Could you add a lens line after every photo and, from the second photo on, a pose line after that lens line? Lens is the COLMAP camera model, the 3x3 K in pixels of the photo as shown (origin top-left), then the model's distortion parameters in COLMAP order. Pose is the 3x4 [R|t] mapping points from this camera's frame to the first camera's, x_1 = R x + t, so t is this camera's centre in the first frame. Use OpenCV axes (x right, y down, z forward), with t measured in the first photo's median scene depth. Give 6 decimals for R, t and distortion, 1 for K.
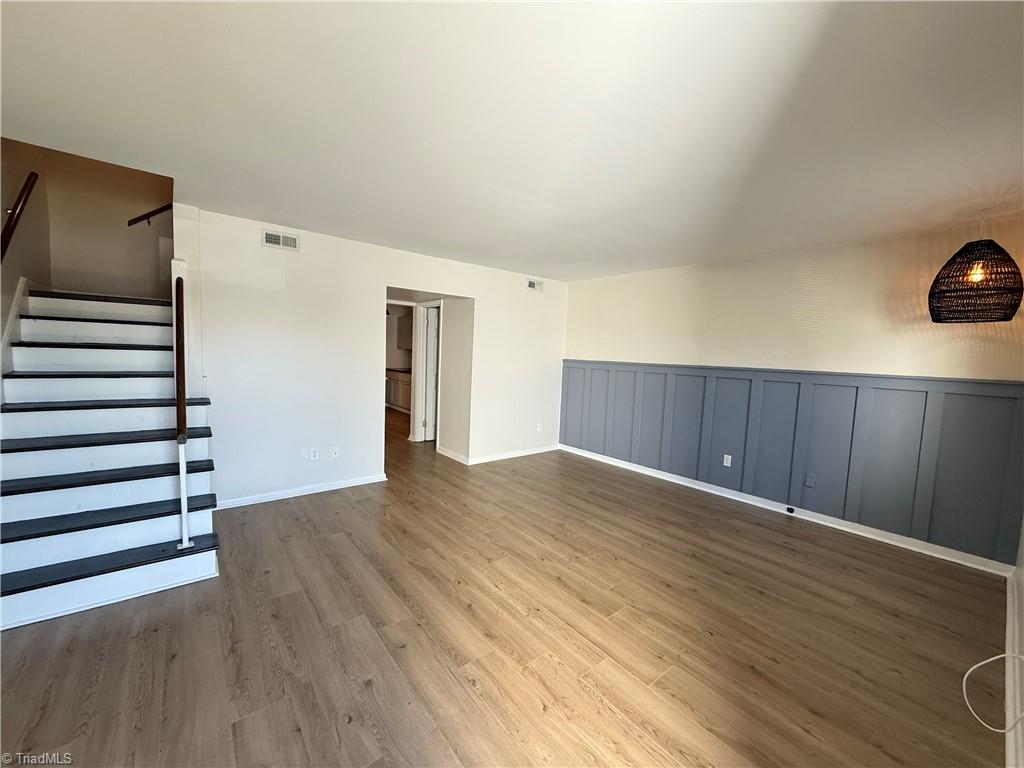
lens RADIAL K [[406.1, 0, 509.8], [0, 406.1, 385.2], [0, 0, 1]] dist [0.000949, -0.000295]
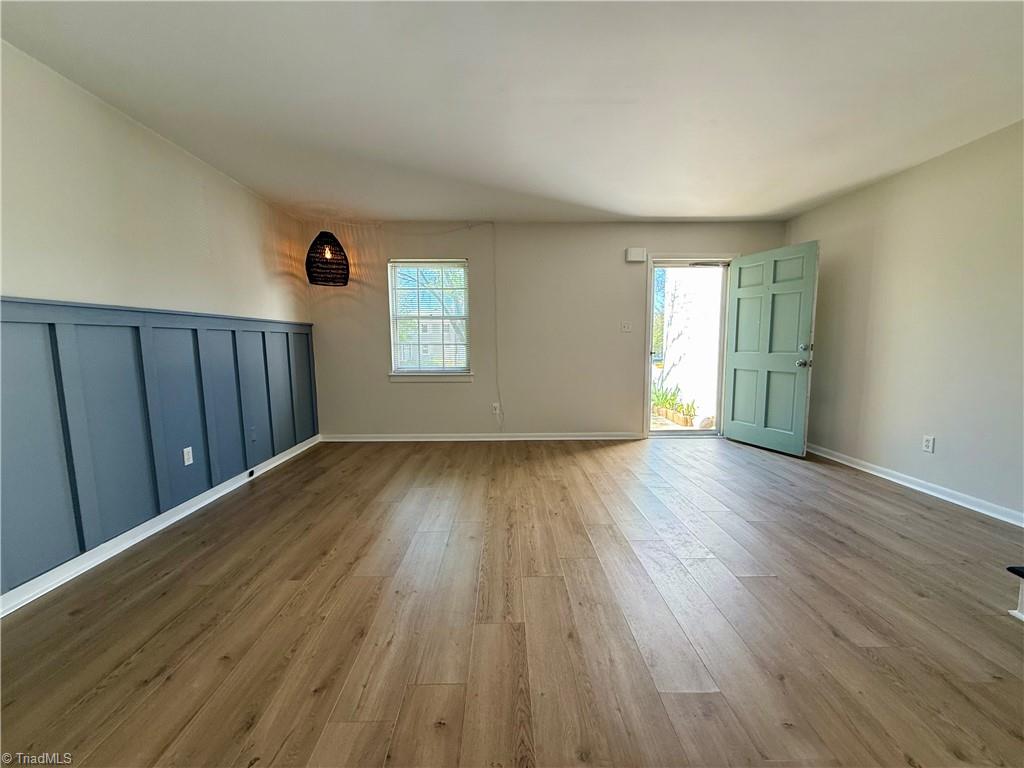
lens RADIAL K [[406.1, 0, 510.9], [0, 406.1, 385.3], [0, 0, 1]] dist [0.000949, -0.000295]
pose [[-0.786998, -0.096932, 0.609294, -0.361763], [0.029213, 0.980618, 0.193739, -0.051638], [-0.616264, 0.170271, -0.768912, 1.629936]]
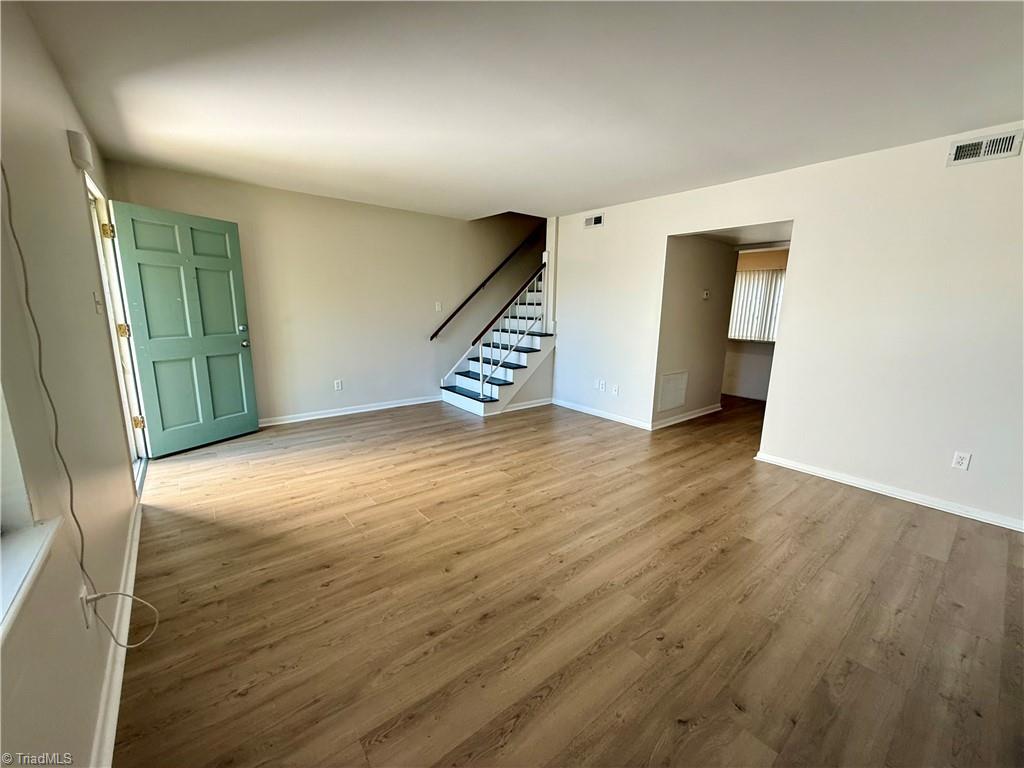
lens RADIAL K [[406.1, 0, 508.3], [0, 406.1, 384.2], [0, 0, 1]] dist [0.000949, -0.000295]
pose [[-0.003796, 0.152718, -0.988263, 1.007754], [-0.102688, 0.982986, 0.152297, -0.002313], [0.994706, 0.102061, 0.011951, 0.894524]]
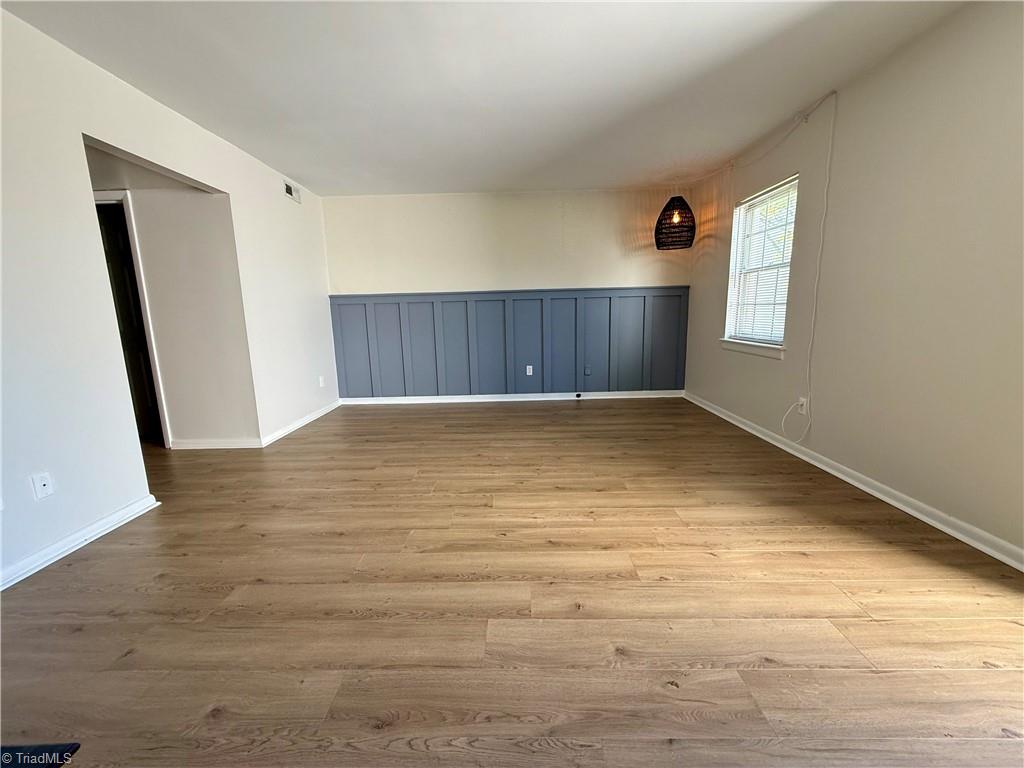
lens RADIAL K [[406.1, 0, 509.9], [0, 406.1, 385.5], [0, 0, 1]] dist [0.000949, -0.000295]
pose [[0.636729, -0.188709, 0.747640, -0.555193], [0.111021, 0.981924, 0.153293, 0.056986], [-0.763053, -0.014602, 0.646171, 0.388248]]
